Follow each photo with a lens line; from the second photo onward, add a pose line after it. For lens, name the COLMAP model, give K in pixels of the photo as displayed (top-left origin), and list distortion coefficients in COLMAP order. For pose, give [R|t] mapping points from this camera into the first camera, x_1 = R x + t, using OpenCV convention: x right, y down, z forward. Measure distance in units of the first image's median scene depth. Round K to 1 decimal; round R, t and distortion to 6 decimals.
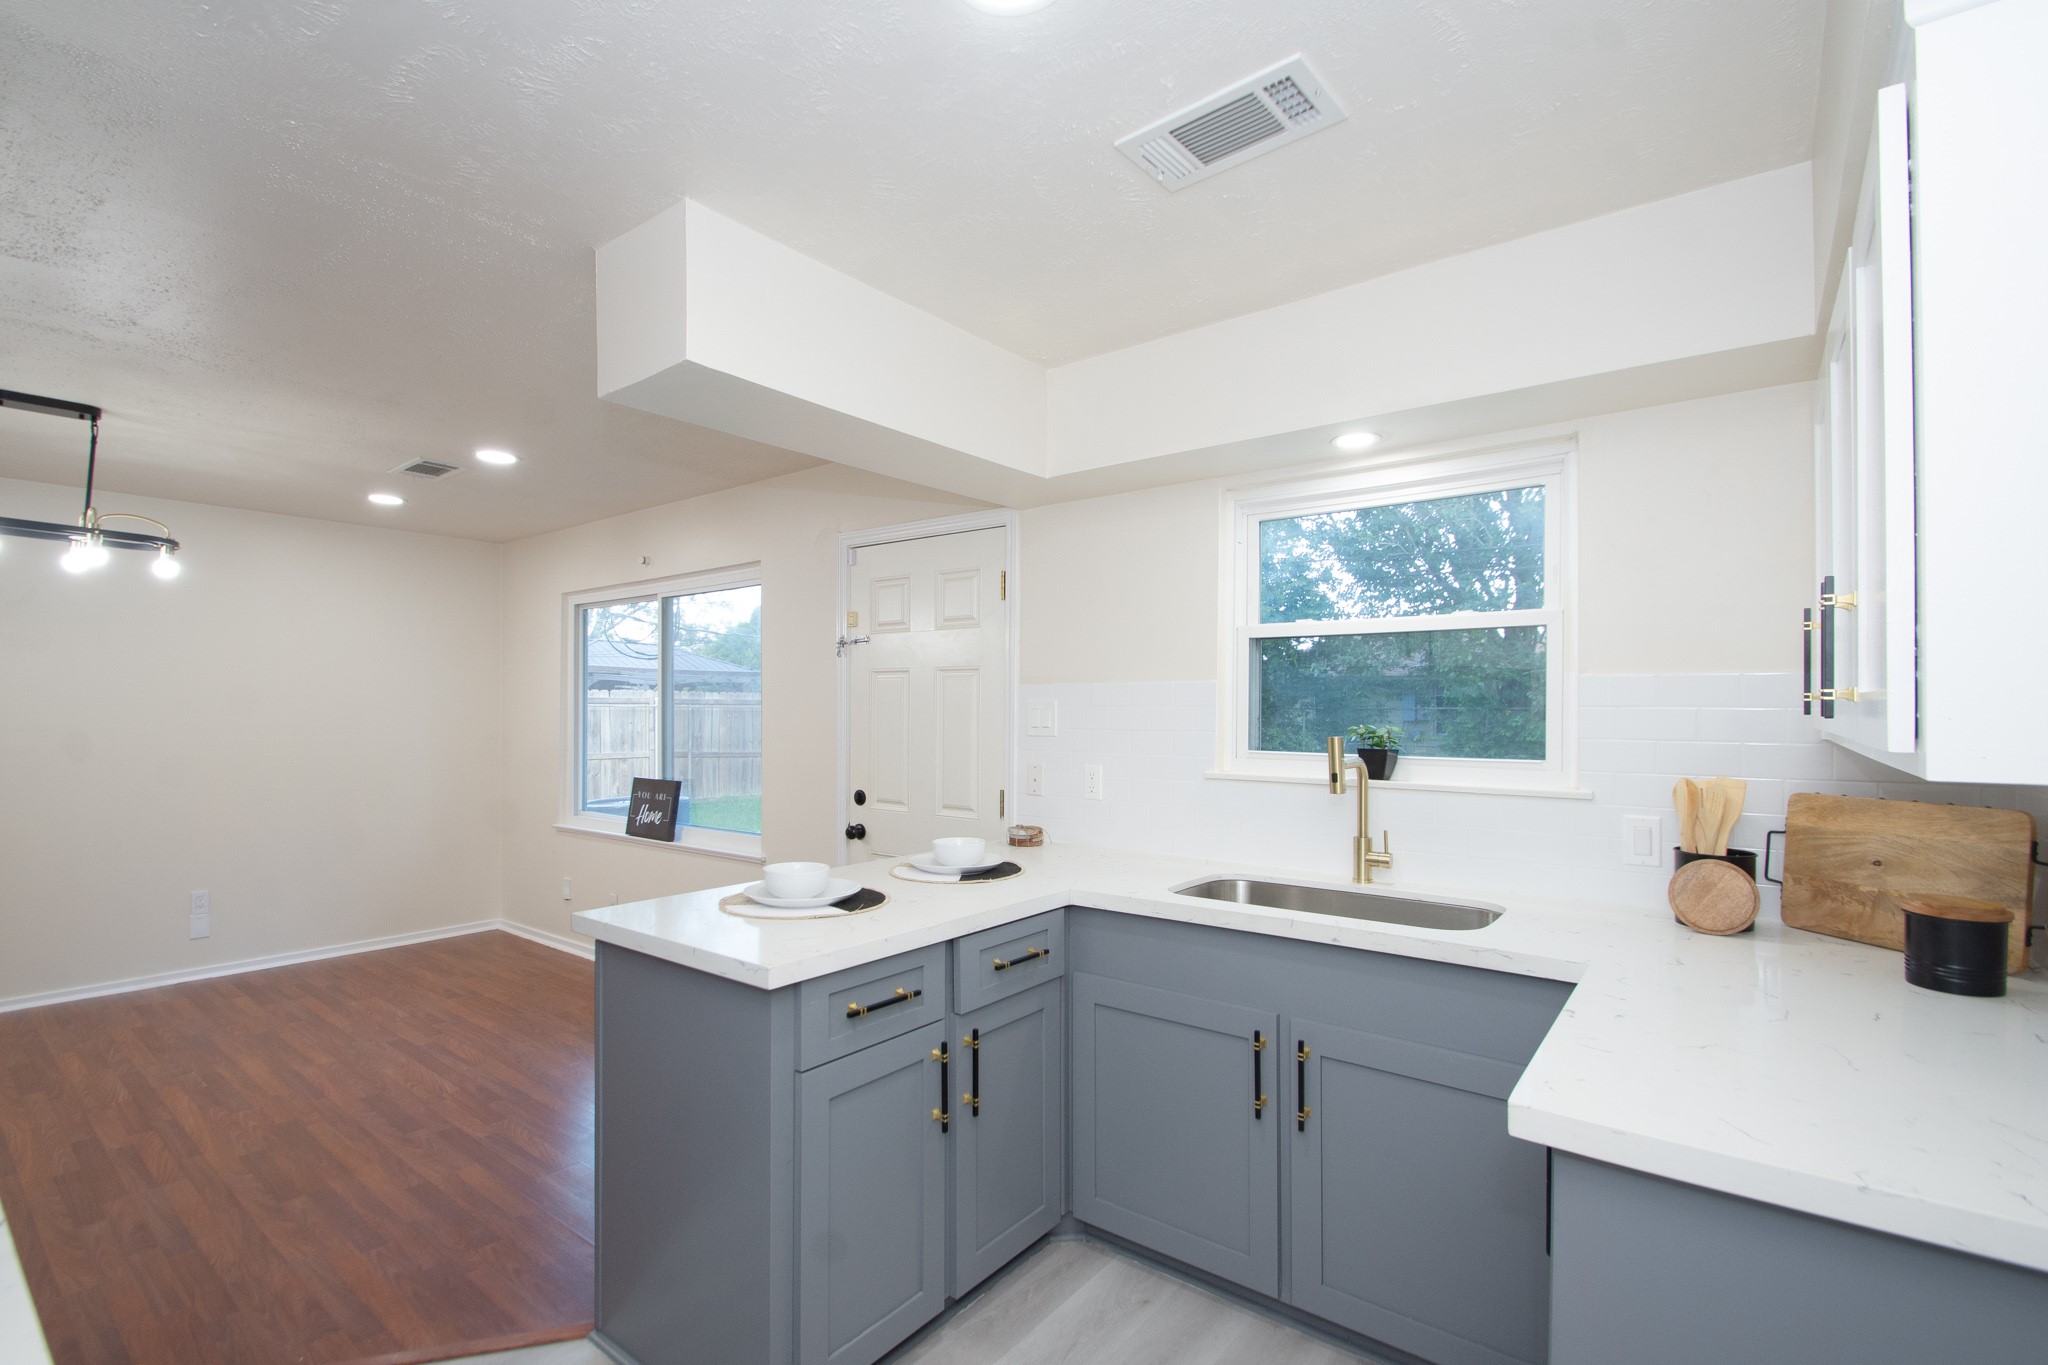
lens RADIAL K [[916.2, 0, 1023.6], [0, 916.2, 695.8], [0, 0, 1]] dist [0.002204, -0.010286]
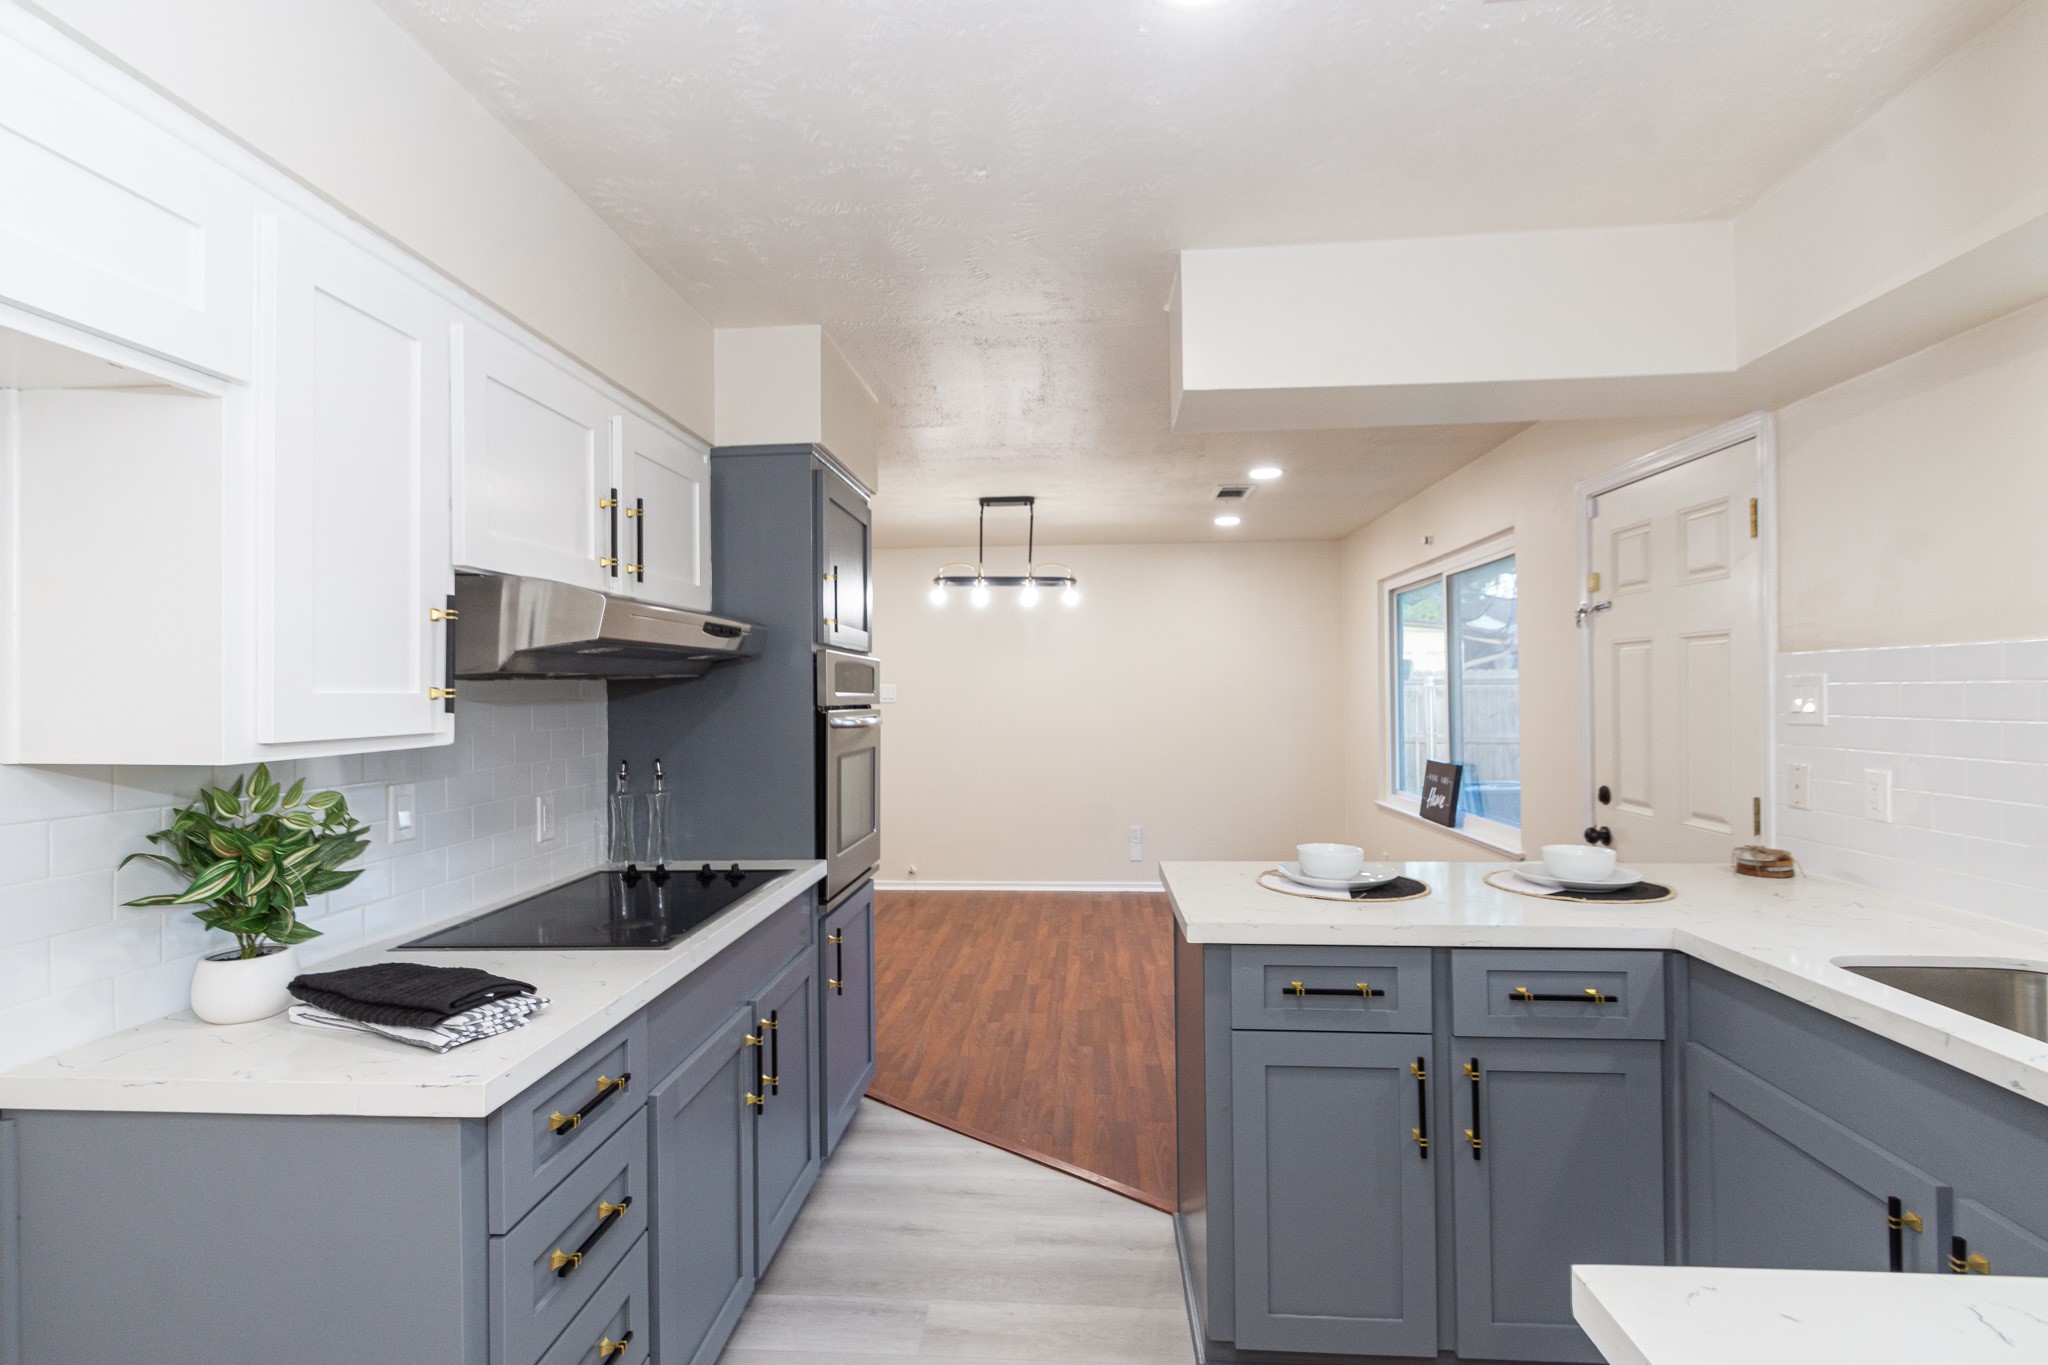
lens RADIAL K [[953.1, 0, 1024.0], [0, 953.1, 682.5], [0, 0, 1]] dist [-0.000019, -0.000758]
pose [[0.557878, -0.016862, -0.829751, 0.286931], [0.021888, 0.999745, -0.005601, 0.002314], [0.829634, -0.015037, 0.558105, 0.091369]]
